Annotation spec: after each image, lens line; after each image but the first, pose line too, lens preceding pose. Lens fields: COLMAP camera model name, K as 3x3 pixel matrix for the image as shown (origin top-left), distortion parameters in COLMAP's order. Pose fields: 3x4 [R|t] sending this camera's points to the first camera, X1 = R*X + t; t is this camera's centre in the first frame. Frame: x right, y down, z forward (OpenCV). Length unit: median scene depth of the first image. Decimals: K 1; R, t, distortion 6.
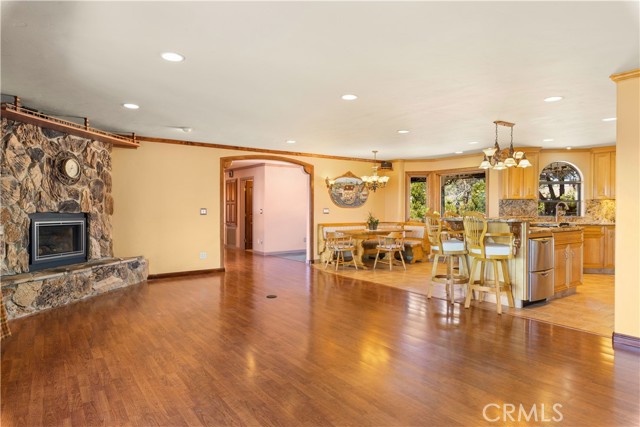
lens RADIAL K [[386.1, 0, 319.3], [0, 386.1, 212.7], [0, 0, 1]] dist [0.006841, 0.000679]
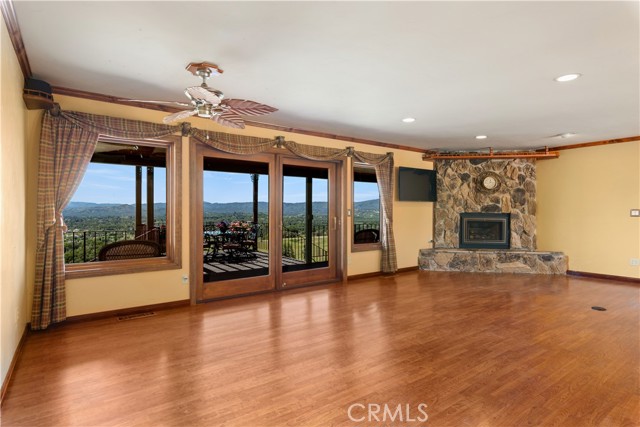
lens RADIAL K [[336.4, 0, 316.7], [0, 336.4, 213.1], [0, 0, 1]] dist [-0.001391, -0.000670]
pose [[0.014018, 0.004543, -0.999891, 0.604199], [-0.009811, 0.999942, 0.004405, 0.001190], [0.999854, 0.009748, 0.014062, 0.319739]]
